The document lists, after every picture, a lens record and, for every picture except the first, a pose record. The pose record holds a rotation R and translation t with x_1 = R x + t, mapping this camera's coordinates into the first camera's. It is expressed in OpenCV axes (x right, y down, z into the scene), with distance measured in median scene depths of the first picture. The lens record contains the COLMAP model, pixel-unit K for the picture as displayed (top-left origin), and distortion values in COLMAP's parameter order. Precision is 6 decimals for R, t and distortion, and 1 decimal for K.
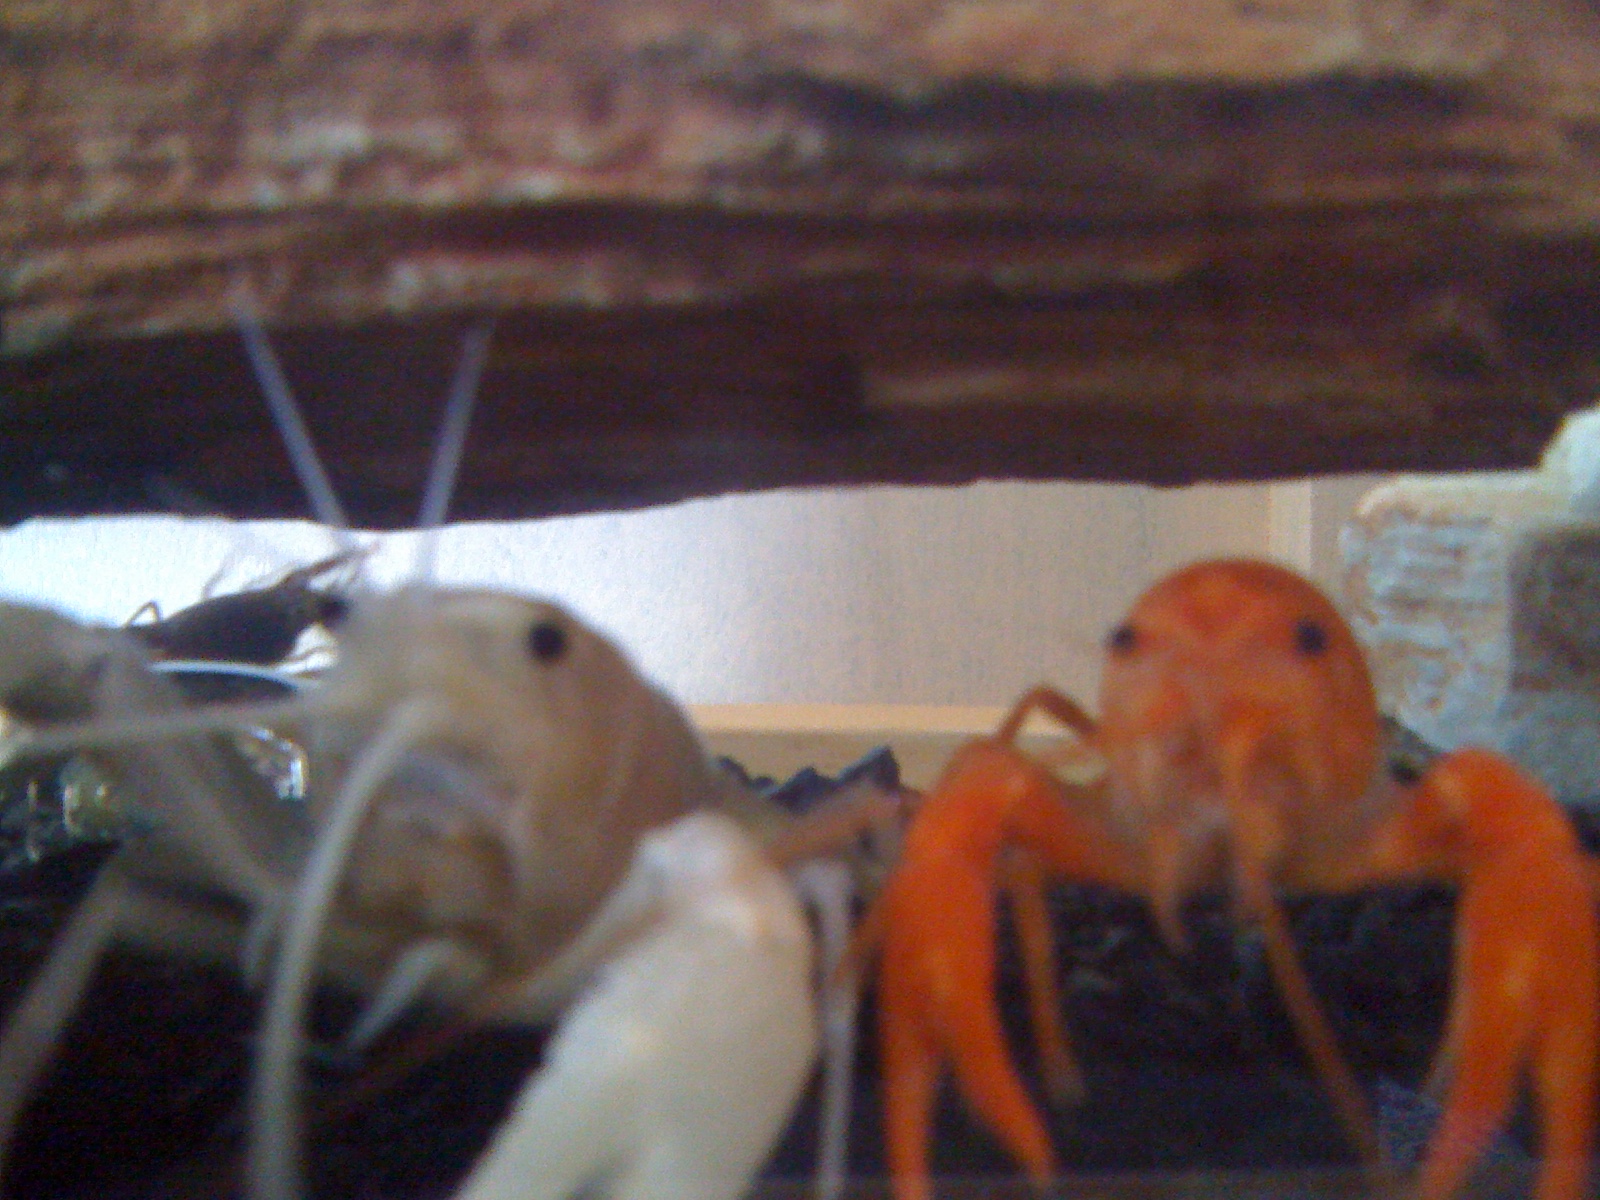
lens RADIAL K [[2030.1, 0, 797.2], [0, 2030.1, 572.9], [0, 0, 1]] dist [0.260739, -1.027442]
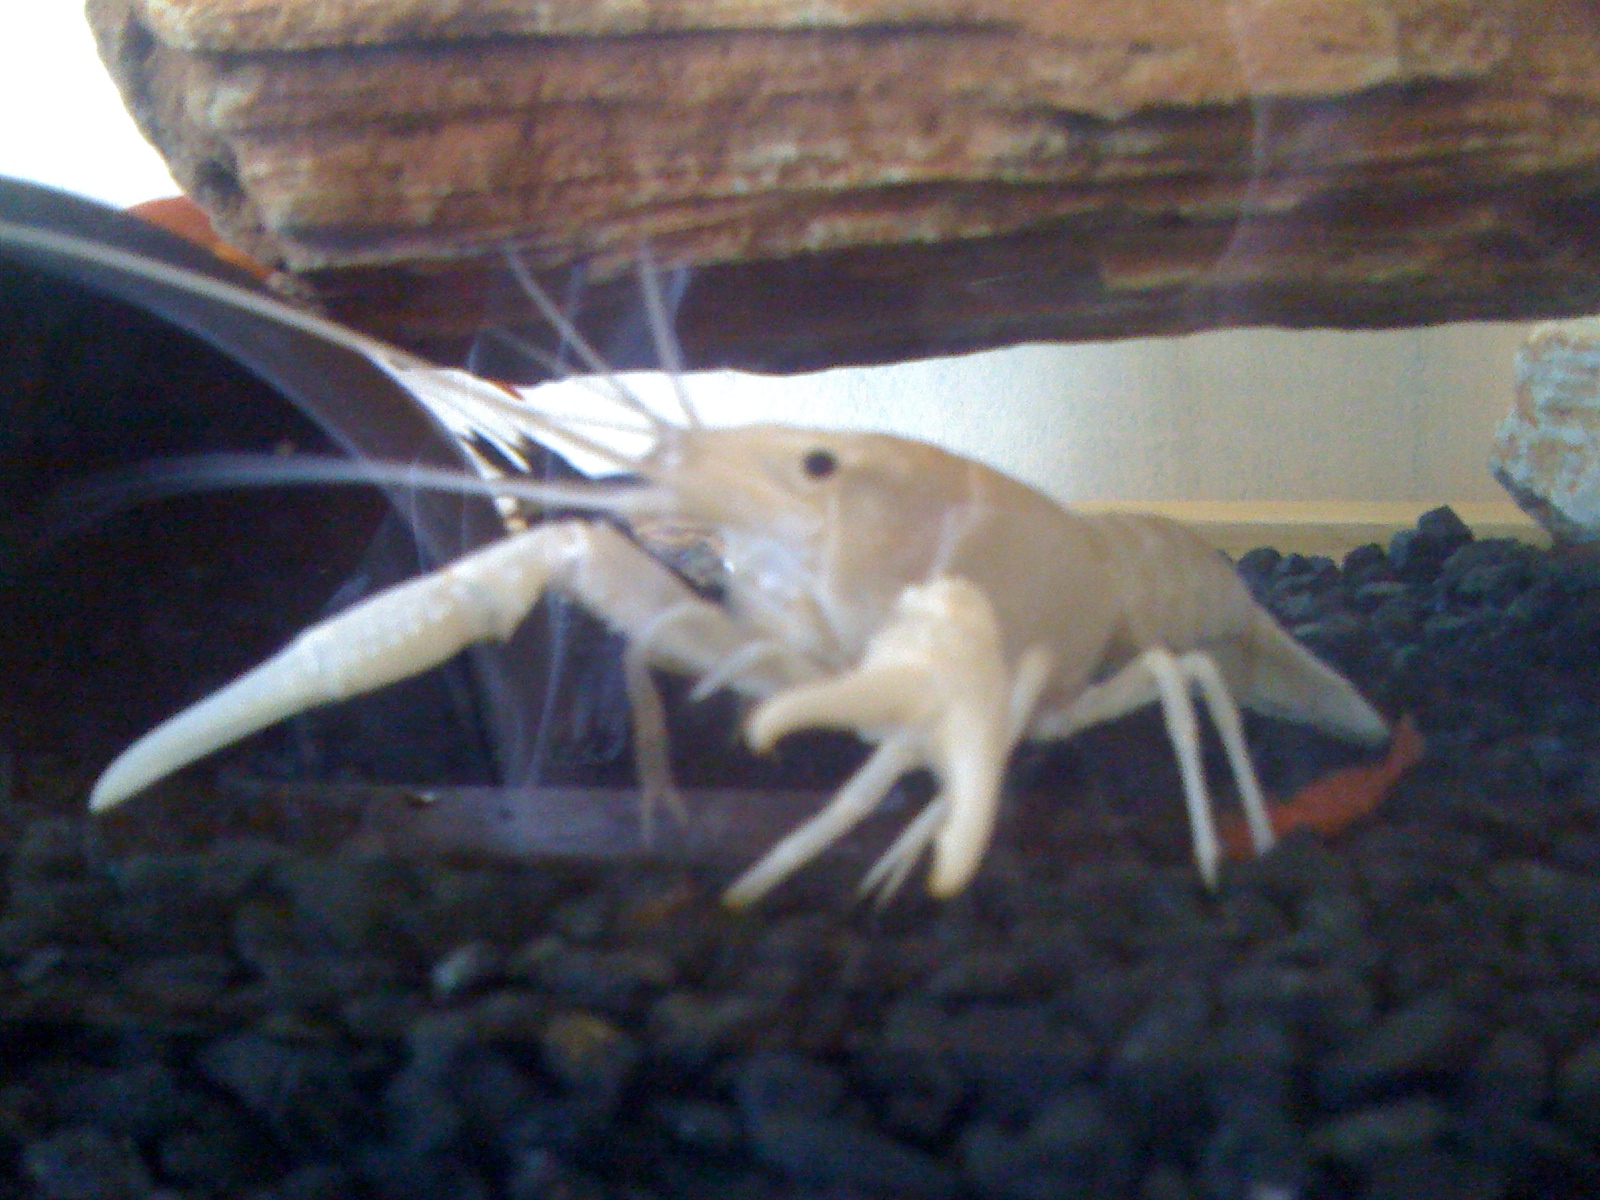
lens RADIAL K [[1865.6, 0, 800.0], [0, 1865.6, 600.0], [0, 0, 1]] dist [0.212587, -0.862337]
pose [[0.985143, -0.001079, -0.171732, 0.060310], [0.019629, 0.994135, 0.106352, -0.005067], [0.170610, -0.108142, 0.979386, -0.552015]]
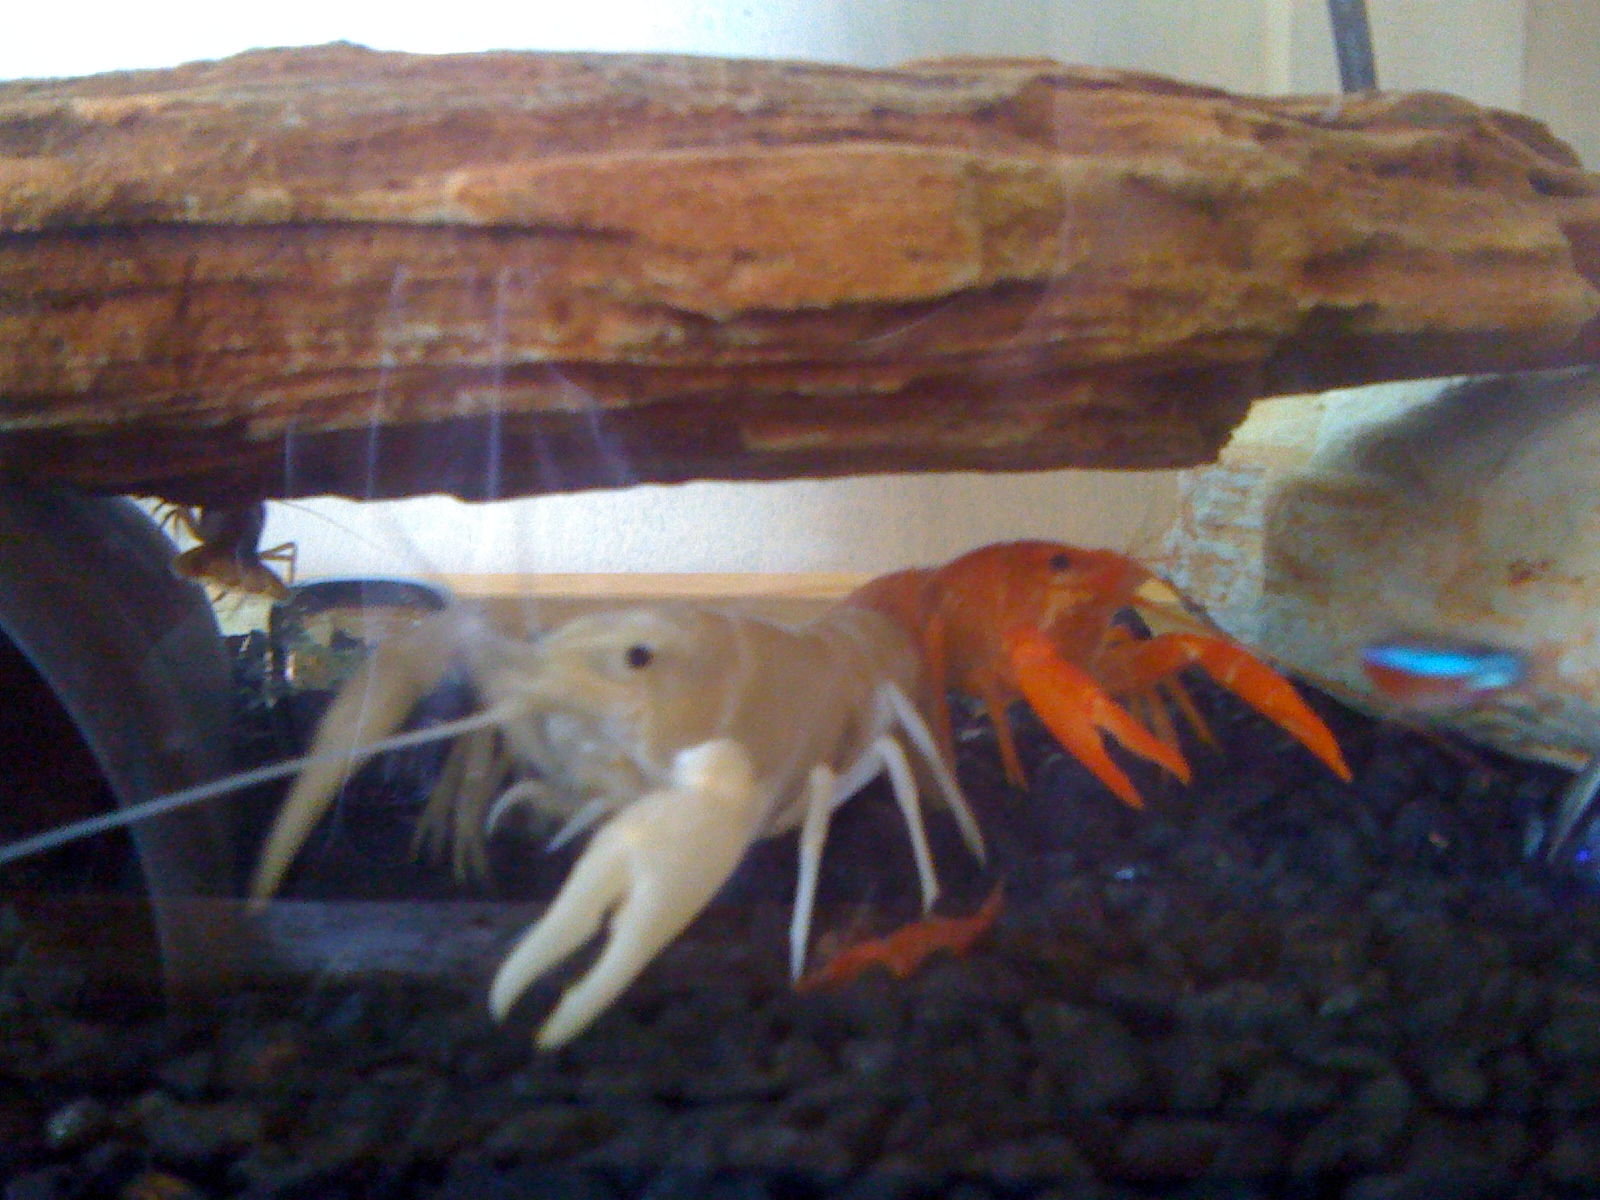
lens RADIAL K [[1865.6, 0, 800.0], [0, 1865.6, 600.0], [0, 0, 1]] dist [0.212587, -0.862337]
pose [[0.997383, -0.000964, -0.072295, 0.224119], [0.007609, 0.995757, 0.091703, -0.116990], [0.071900, -0.092013, 0.993159, -0.645160]]
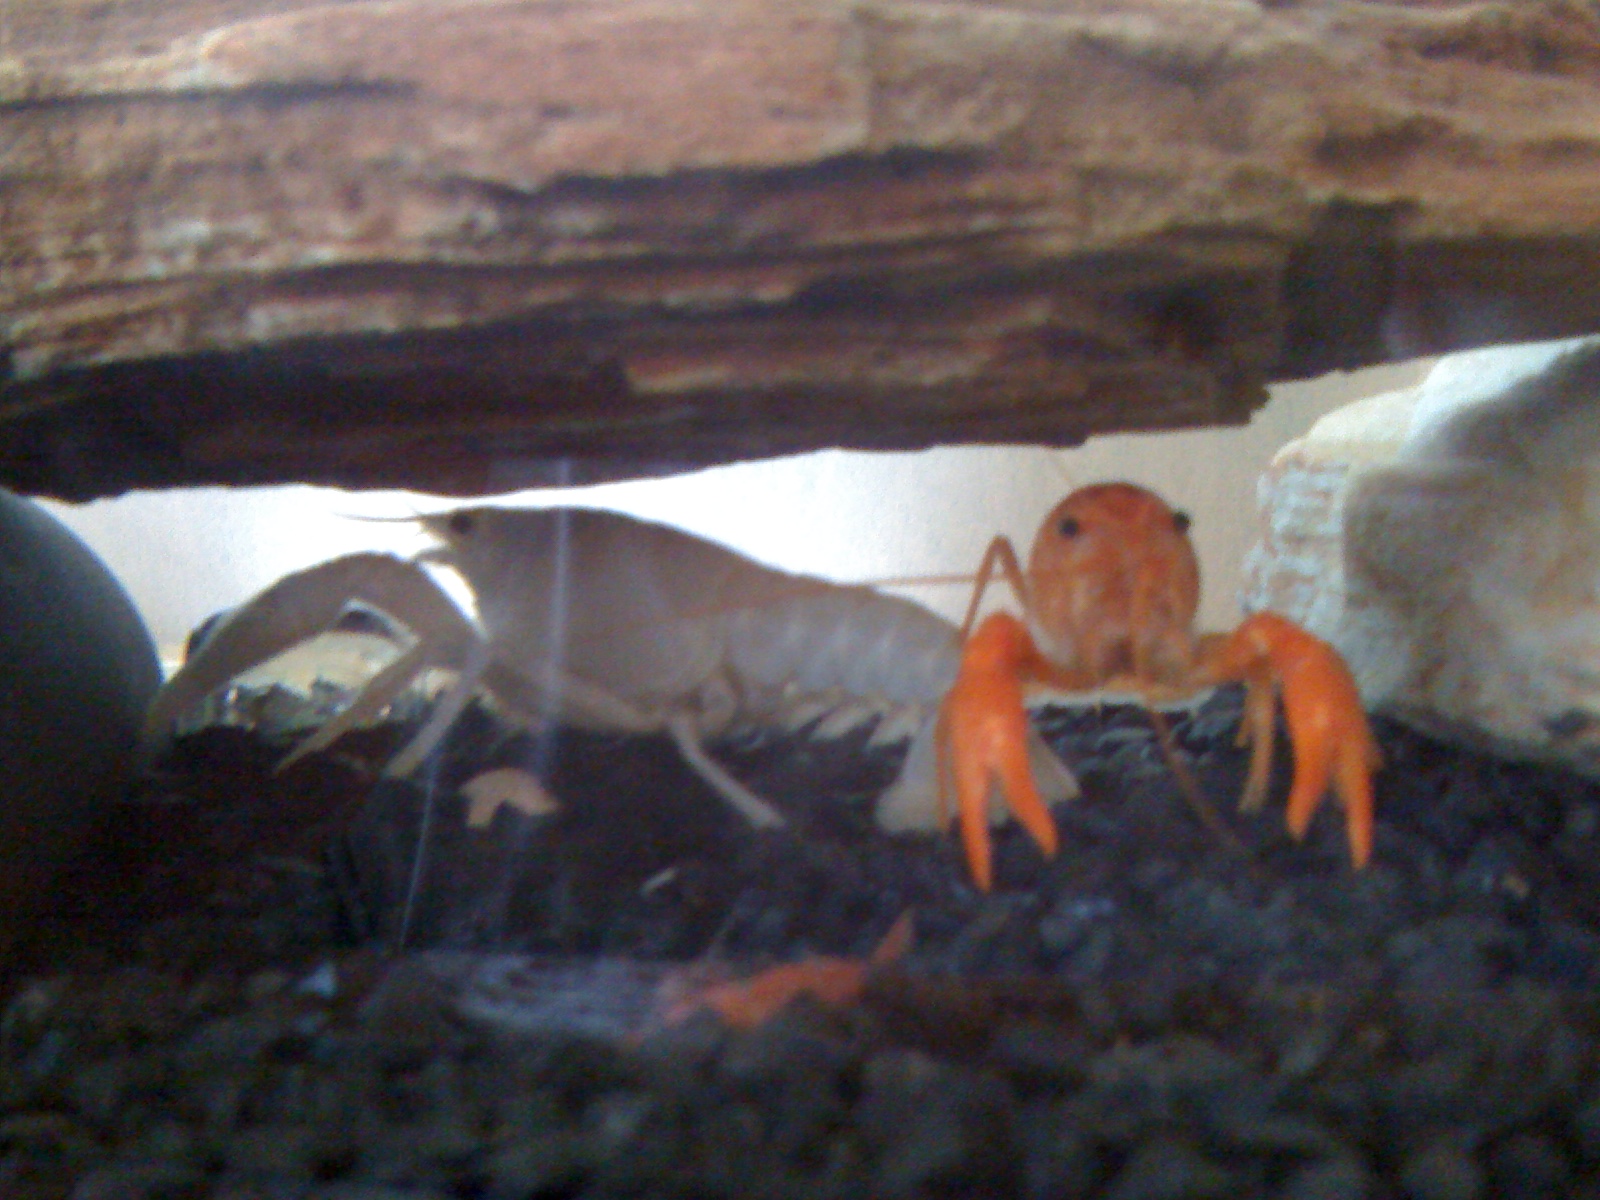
lens RADIAL K [[1968.7, 0, 800.0], [0, 1968.7, 600.0], [0, 0, 1]] dist [0.136531, -0.642092]
pose [[0.986078, -0.014295, -0.165667, 0.430895], [0.019078, 0.999445, 0.027319, 0.028078], [0.165184, -0.030099, 0.985803, -0.353198]]
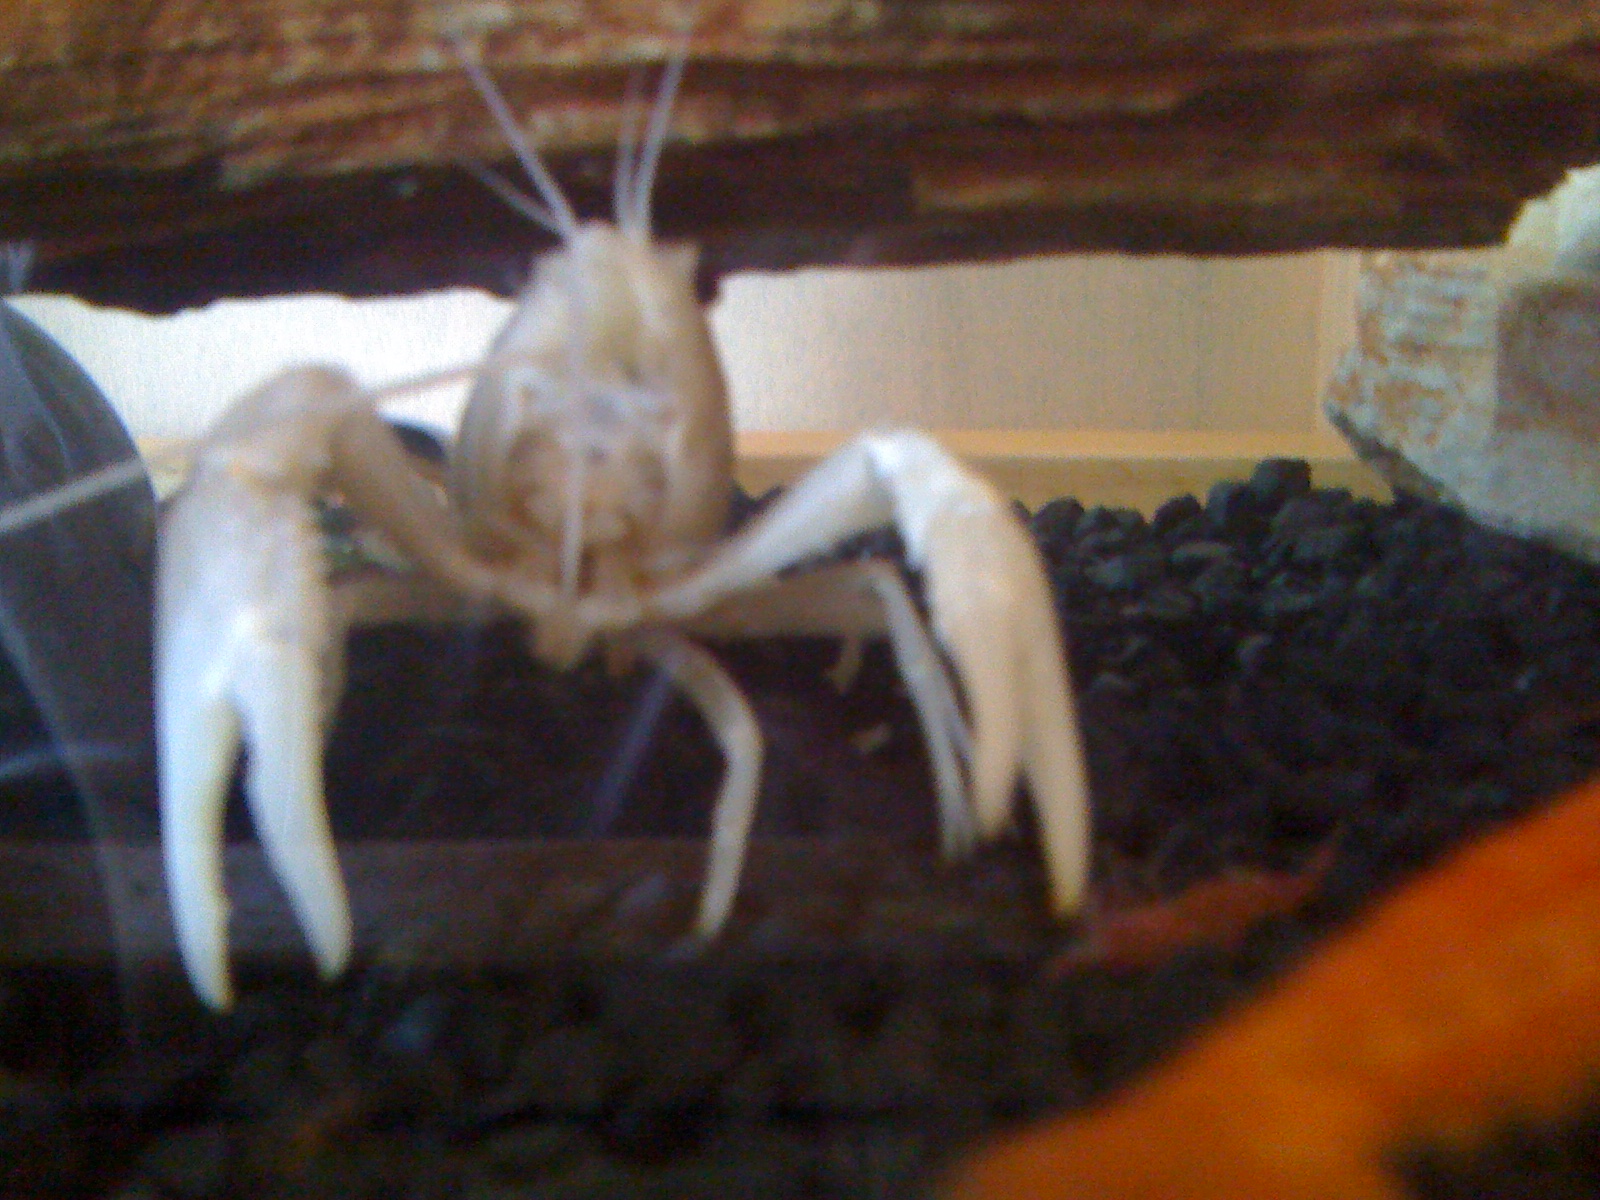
lens RADIAL K [[2001.2, 0, 794.6], [0, 2001.2, 638.7], [0, 0, 1]] dist [0.095067, -0.461245]
pose [[0.999202, -0.003859, -0.039748, 0.008361], [0.010659, 0.984982, 0.172326, -0.044657], [0.038487, -0.172613, 0.984238, -0.235575]]
